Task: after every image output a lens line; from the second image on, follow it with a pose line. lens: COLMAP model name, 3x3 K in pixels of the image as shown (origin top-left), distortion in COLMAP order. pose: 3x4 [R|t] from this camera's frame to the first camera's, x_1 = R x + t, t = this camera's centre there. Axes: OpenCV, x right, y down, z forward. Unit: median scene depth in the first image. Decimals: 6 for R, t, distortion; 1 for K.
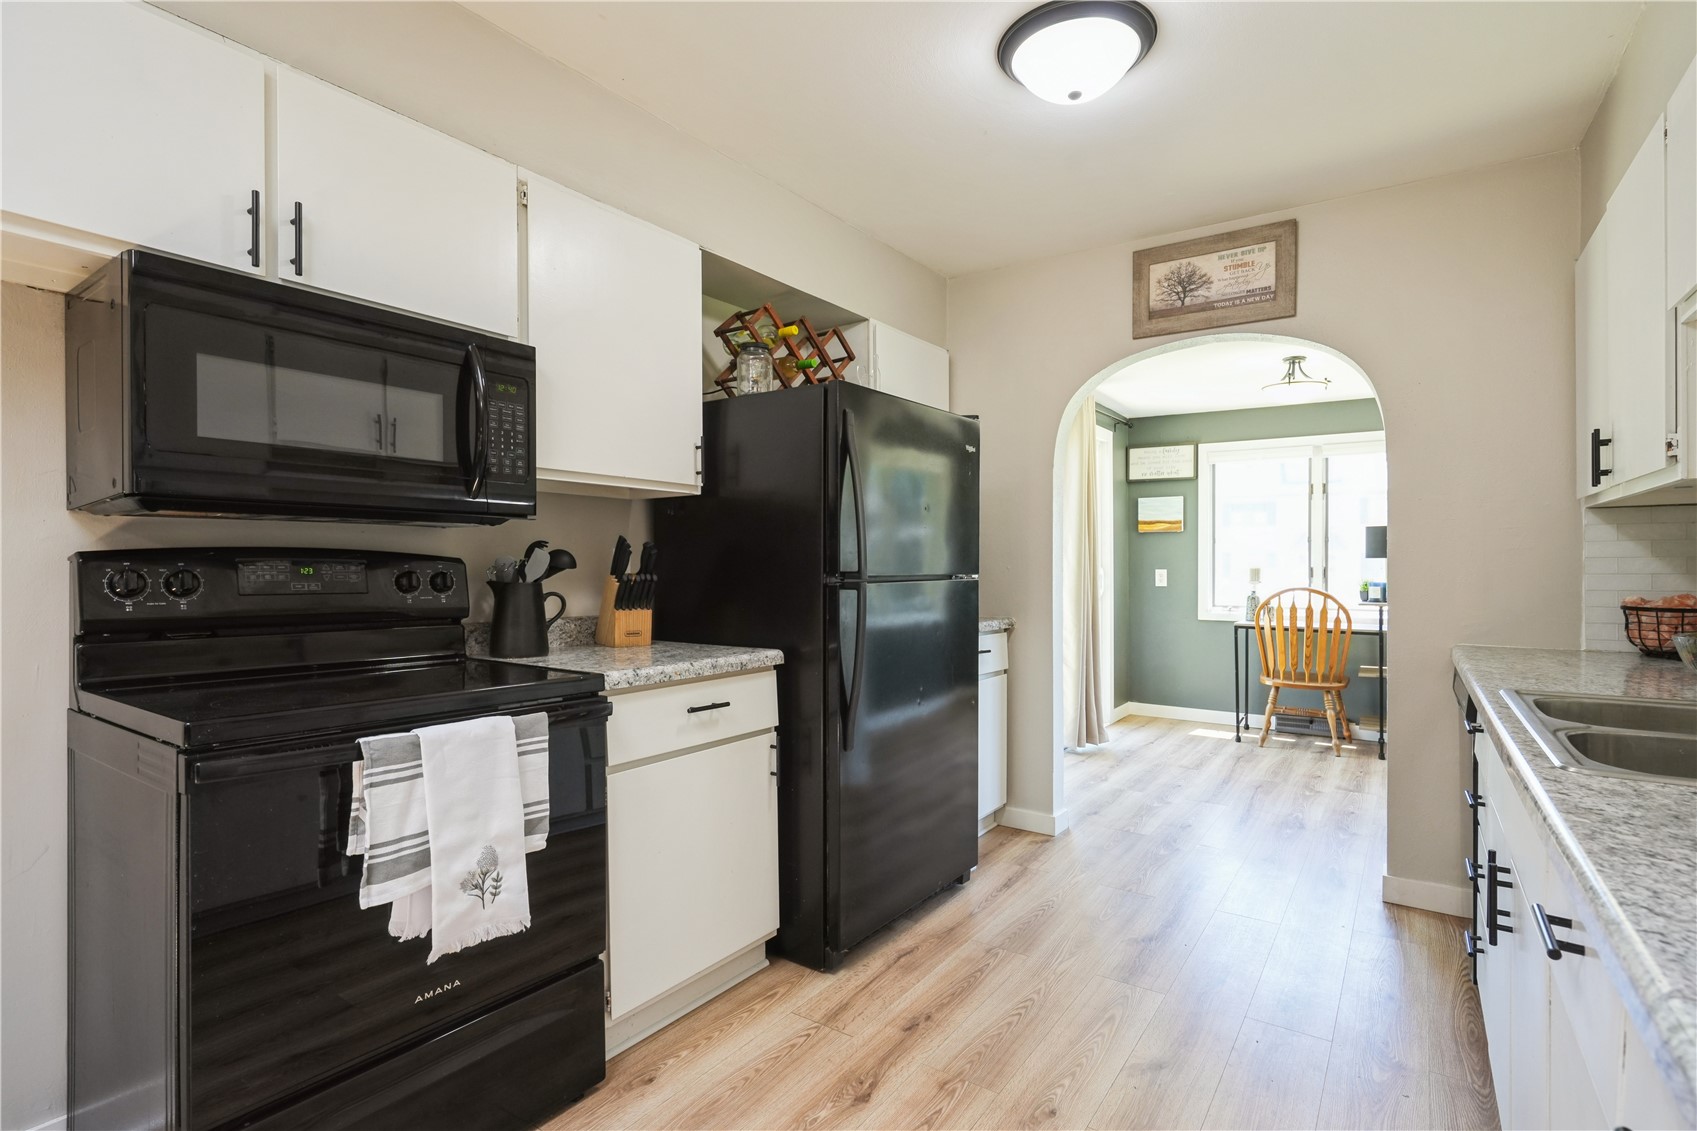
lens RADIAL K [[811.0, 0, 848.5], [0, 811.0, 565.5], [0, 0, 1]] dist [-0.004347, -0.000614]
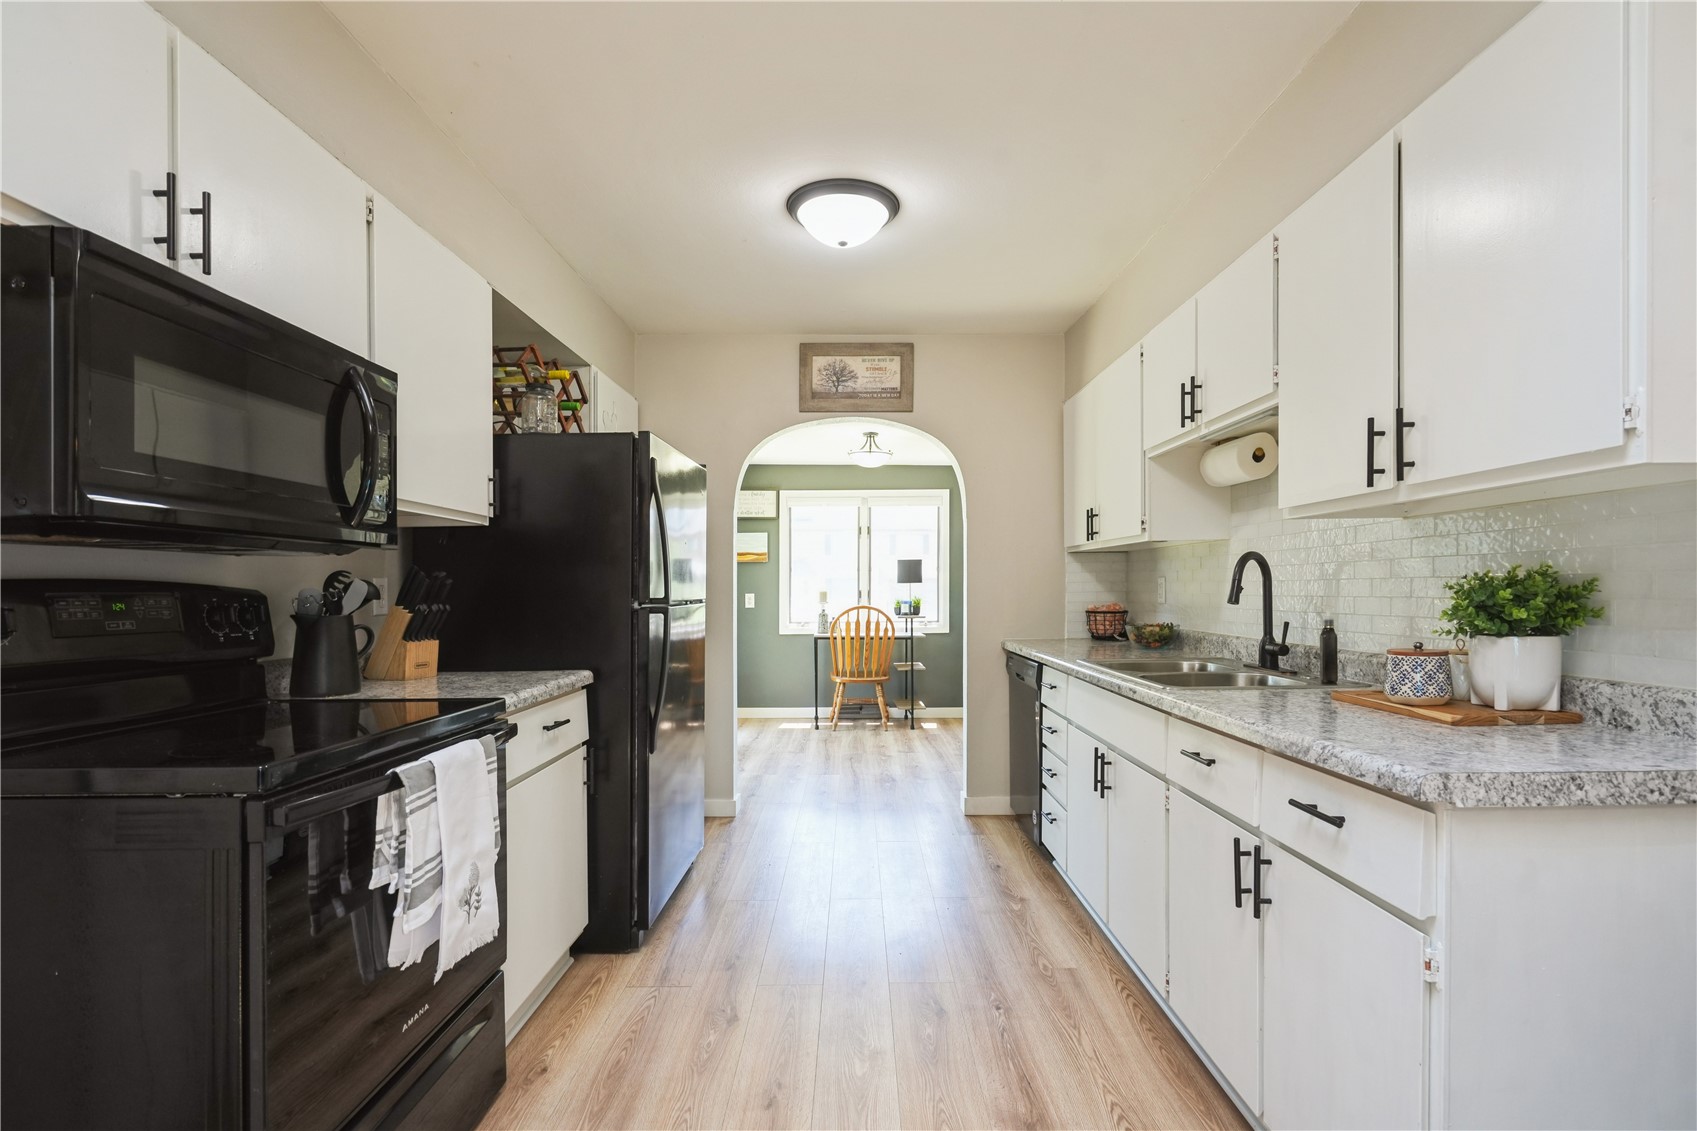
lens RADIAL K [[773.3, 0, 852.7], [0, 773.3, 595.6], [0, 0, 1]] dist [-0.000573, 0.000122]
pose [[0.826732, -0.014775, 0.562401, -0.342237], [0.011729, 0.999890, 0.009027, -0.002224], [-0.562473, -0.000867, 0.826815, -0.061960]]
